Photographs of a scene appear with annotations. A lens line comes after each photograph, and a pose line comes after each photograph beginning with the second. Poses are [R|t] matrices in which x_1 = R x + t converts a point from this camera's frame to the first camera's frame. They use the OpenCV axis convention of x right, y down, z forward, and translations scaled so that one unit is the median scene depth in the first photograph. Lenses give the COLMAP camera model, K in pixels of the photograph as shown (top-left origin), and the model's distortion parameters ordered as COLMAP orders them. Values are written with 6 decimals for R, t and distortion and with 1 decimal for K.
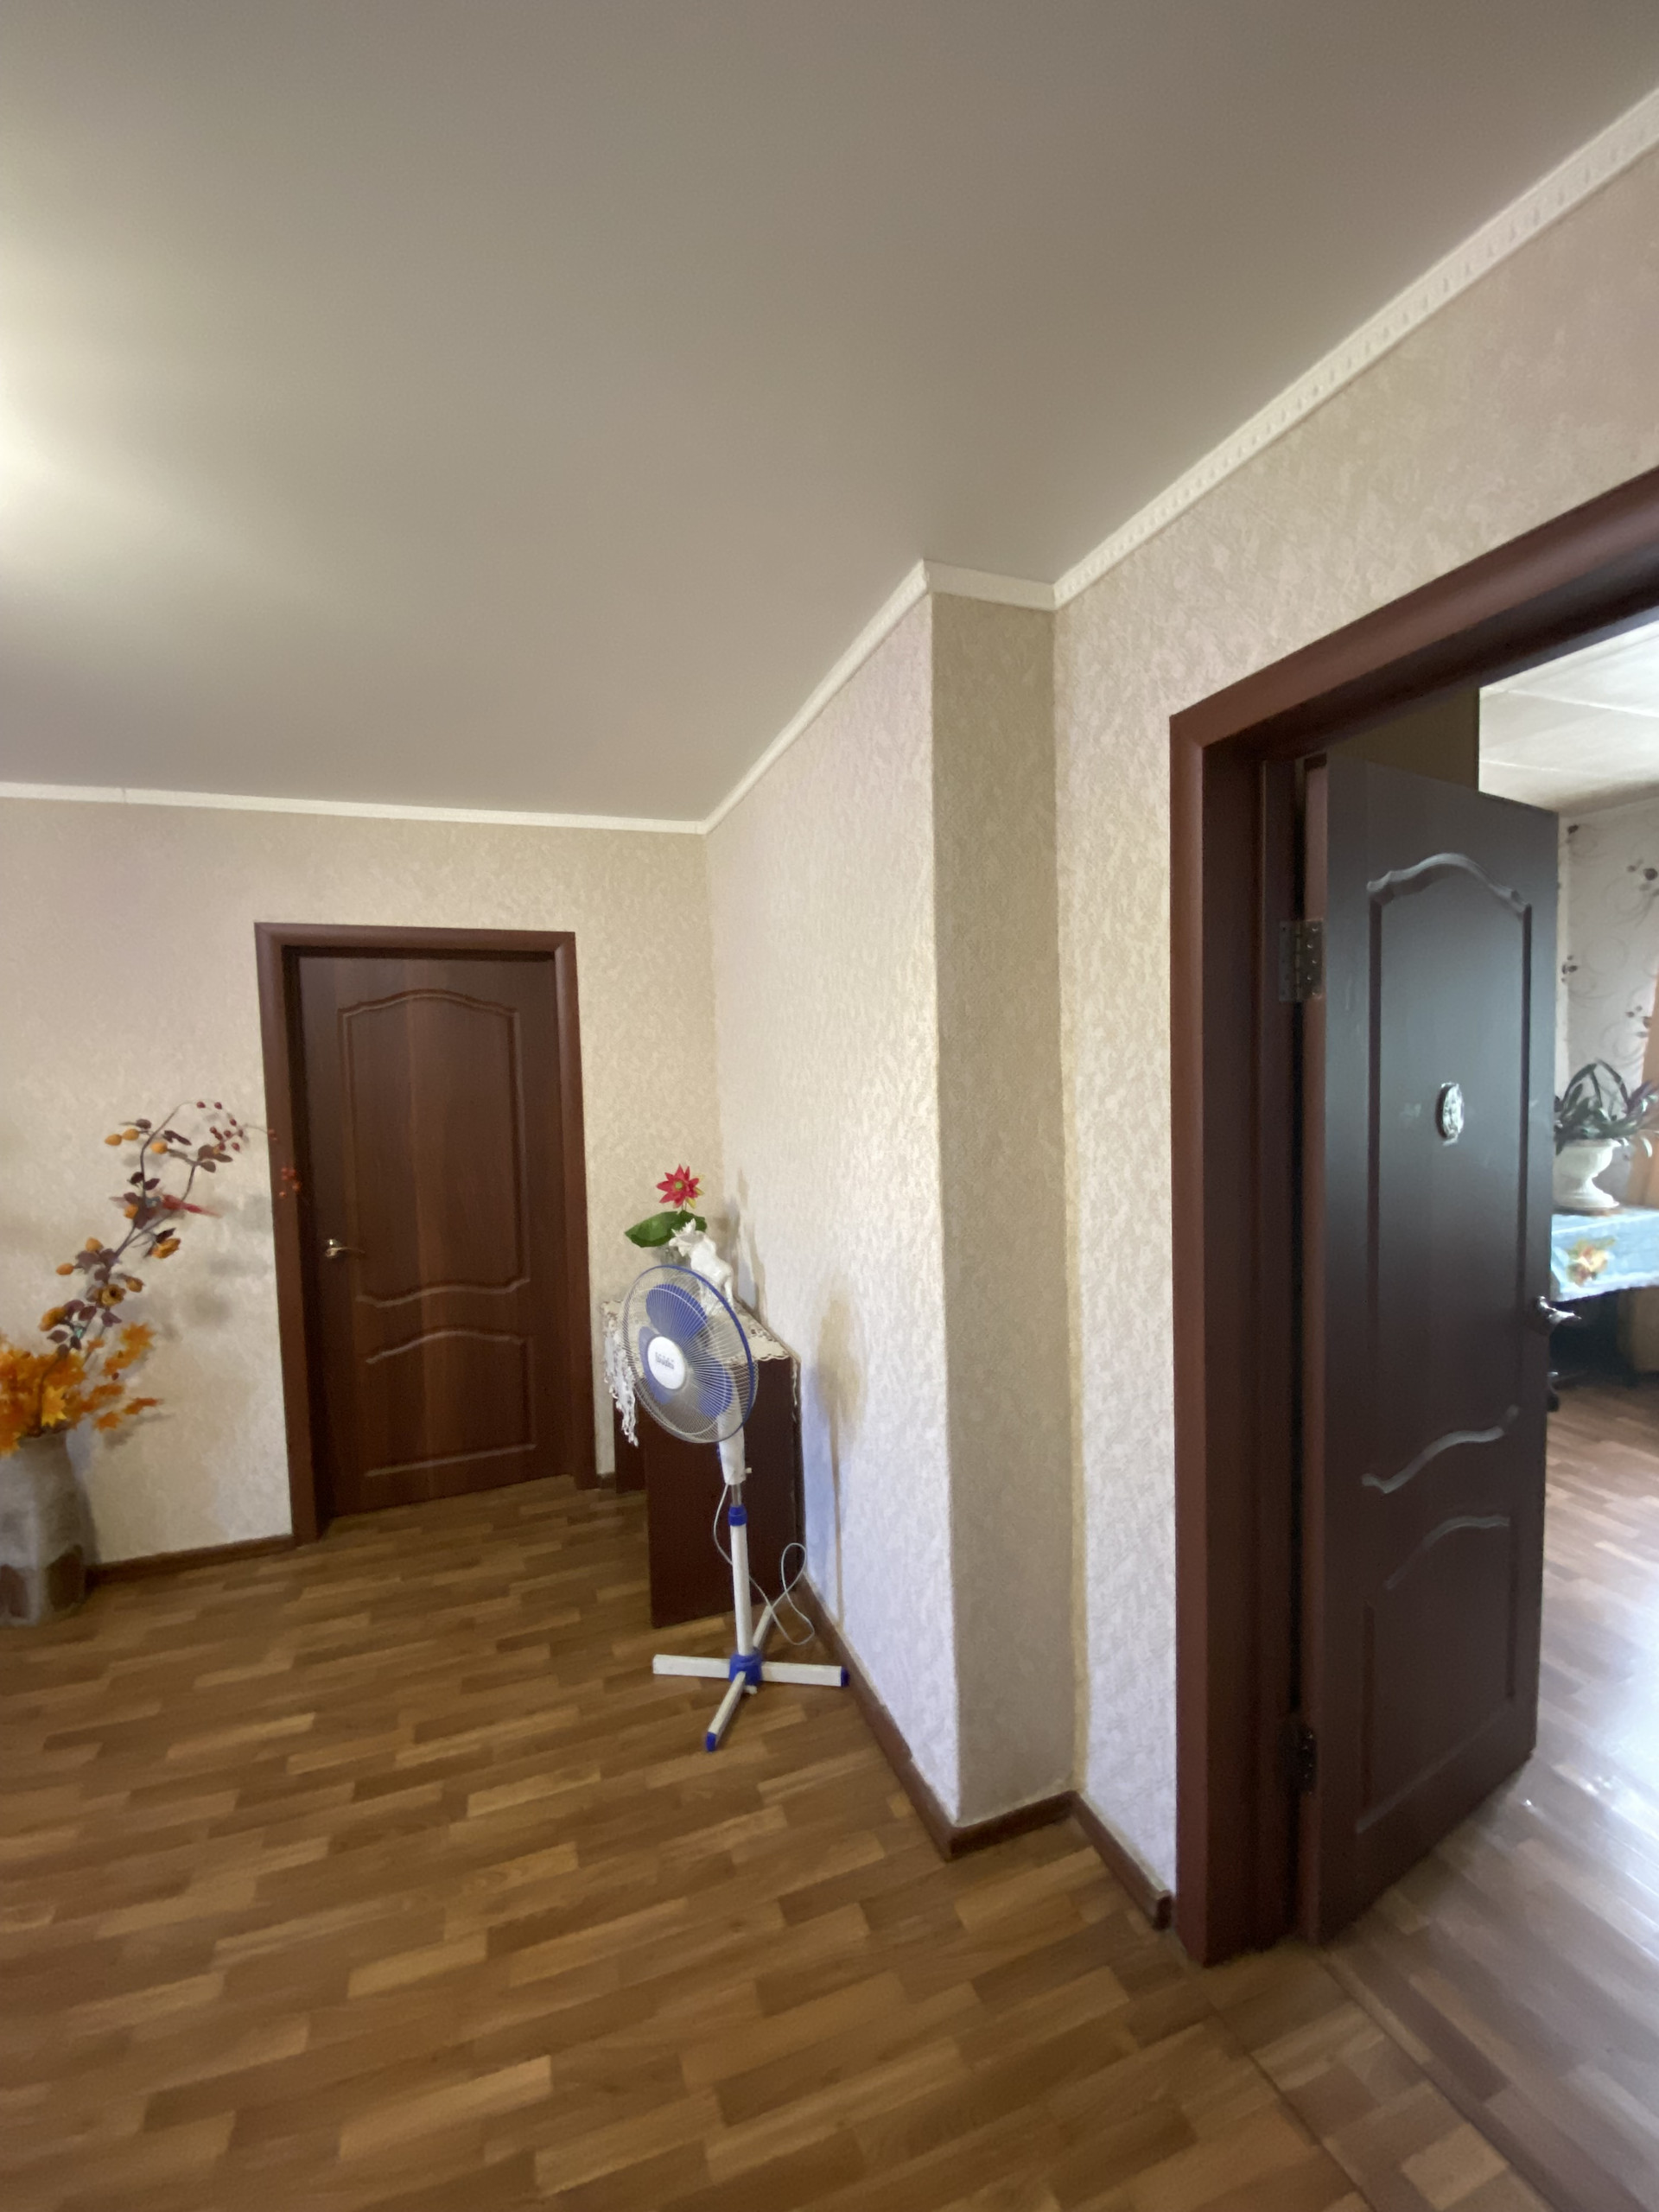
lens RADIAL K [[902.8, 0, 822.4], [0, 902.8, 1088.0], [0, 0, 1]] dist [0.015052, -0.015950]
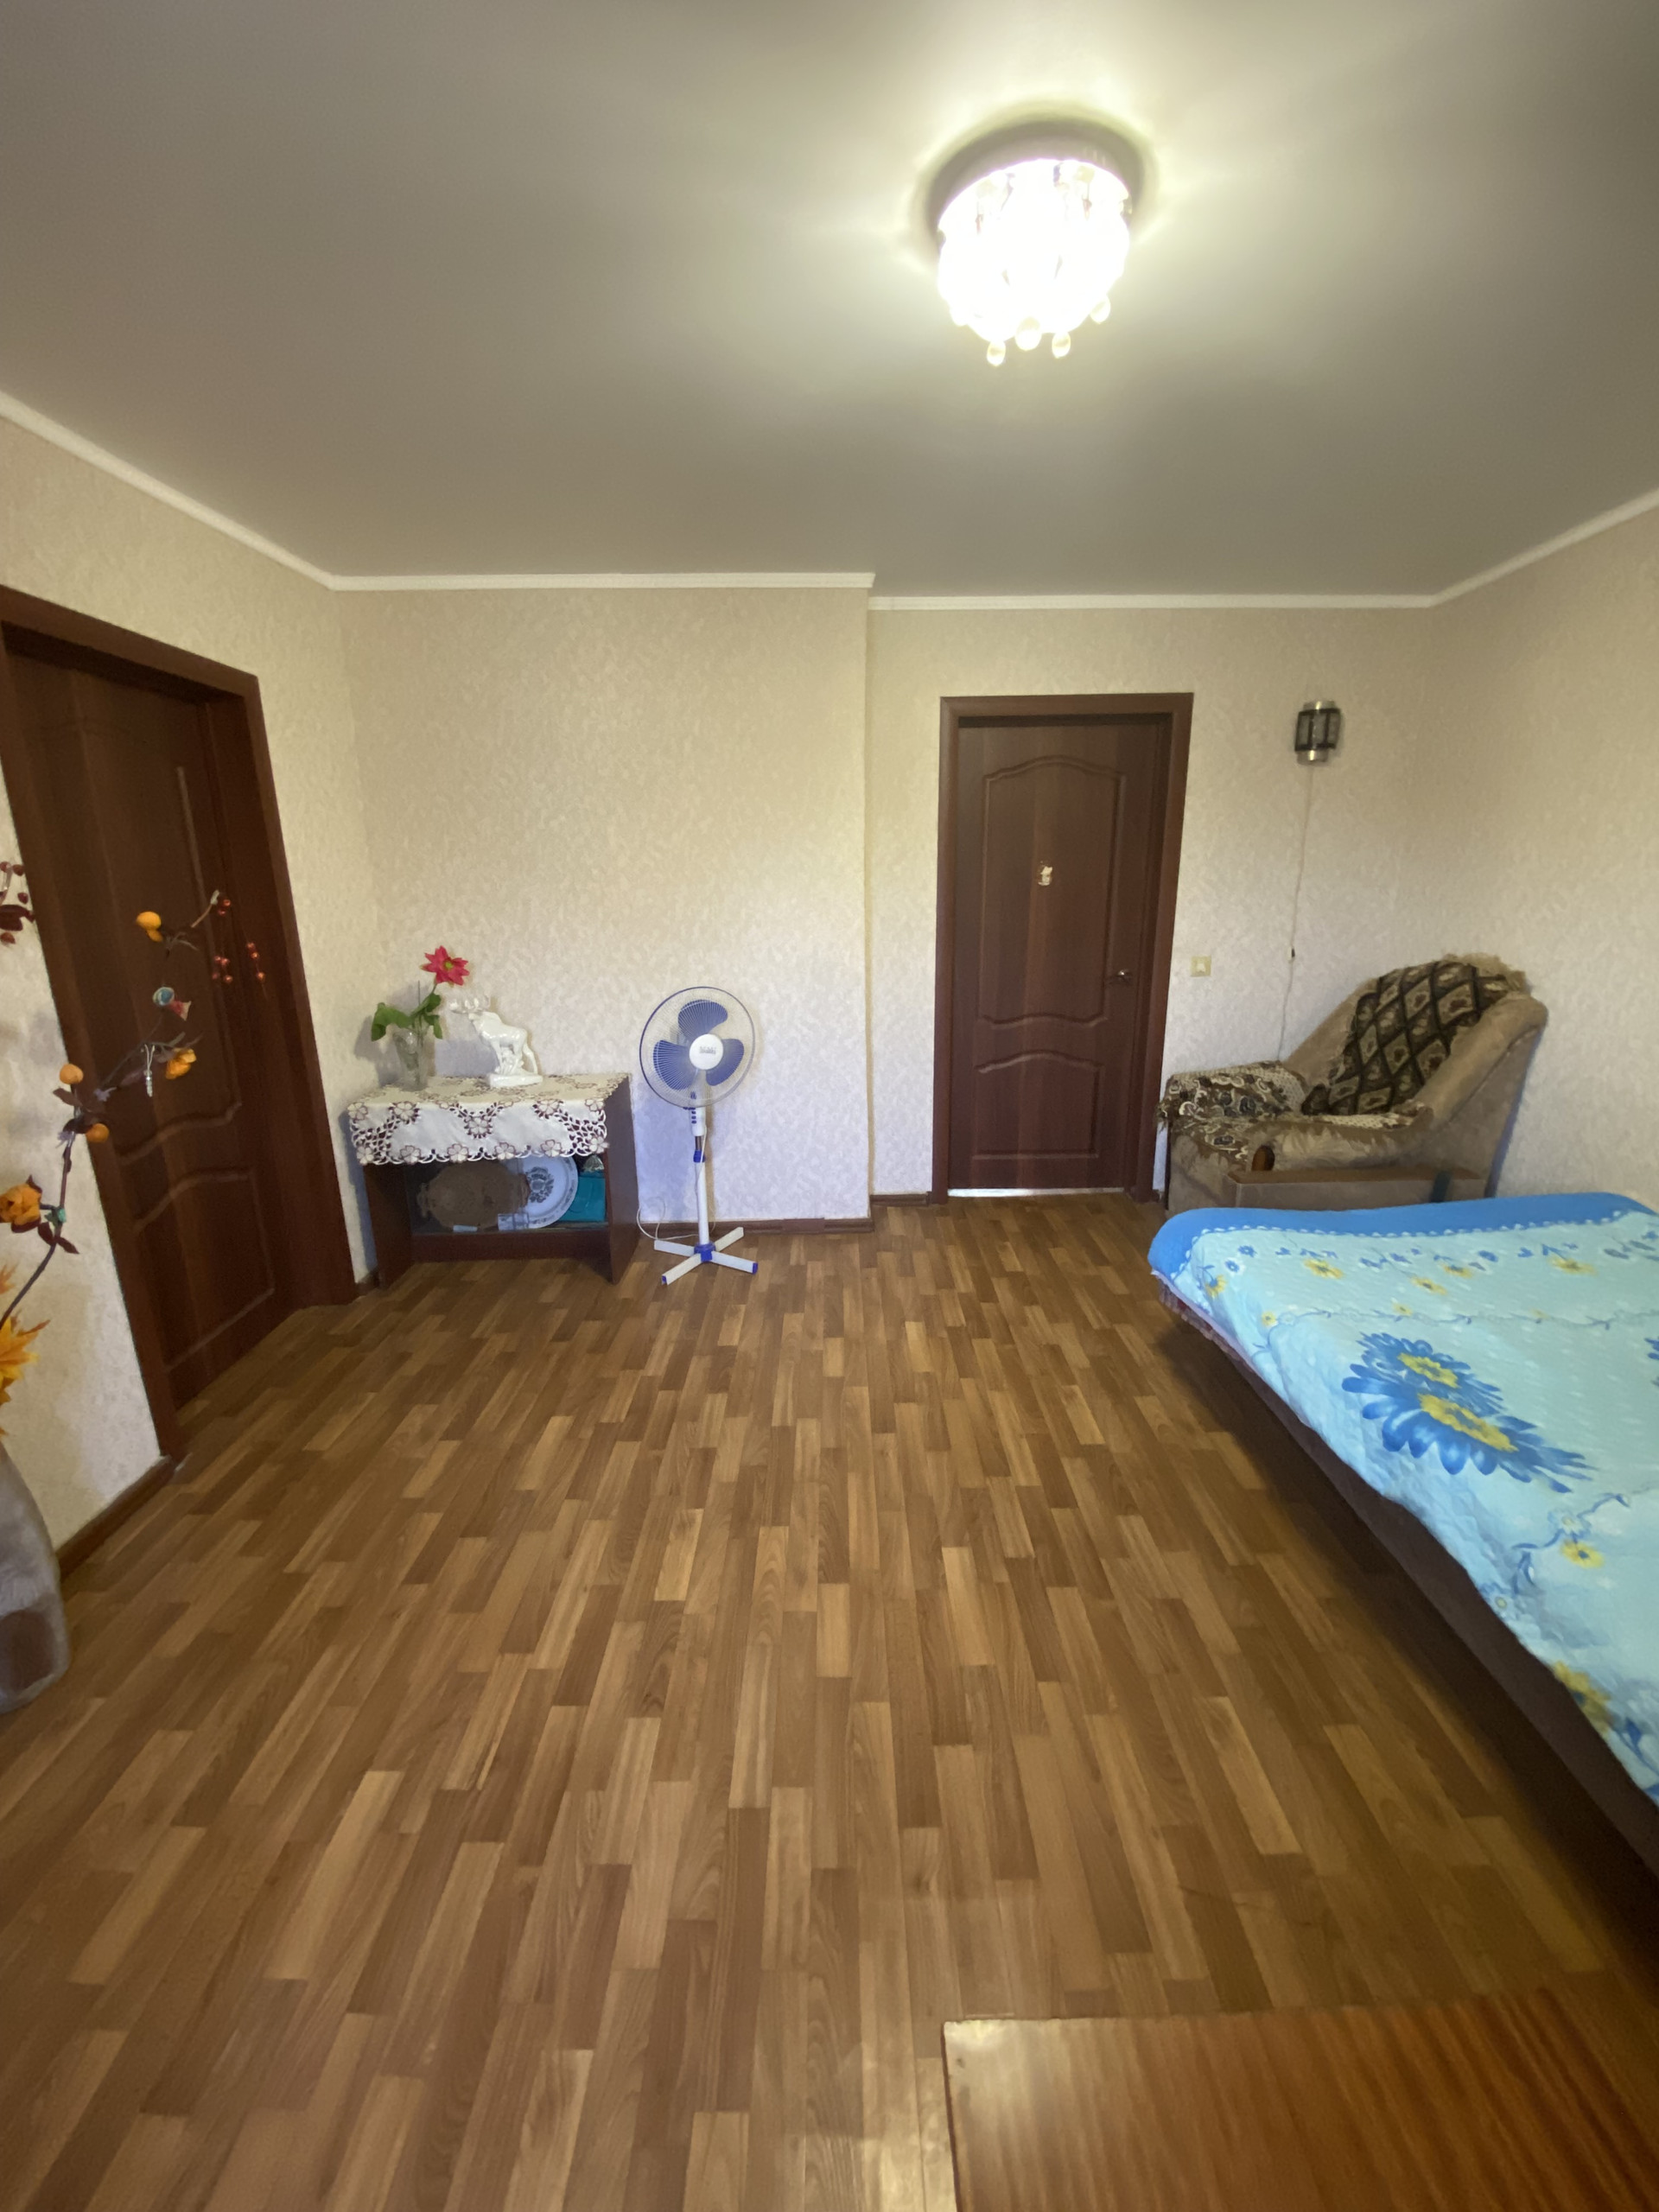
lens RADIAL K [[902.8, 0, 829.7], [0, 902.8, 1102.7], [0, 0, 1]] dist [0.015052, -0.015950]
pose [[0.324096, -0.201368, 0.924345, -1.511167], [0.038421, 0.979079, 0.199821, 0.103814], [-0.945244, -0.029247, 0.325052, 0.342493]]
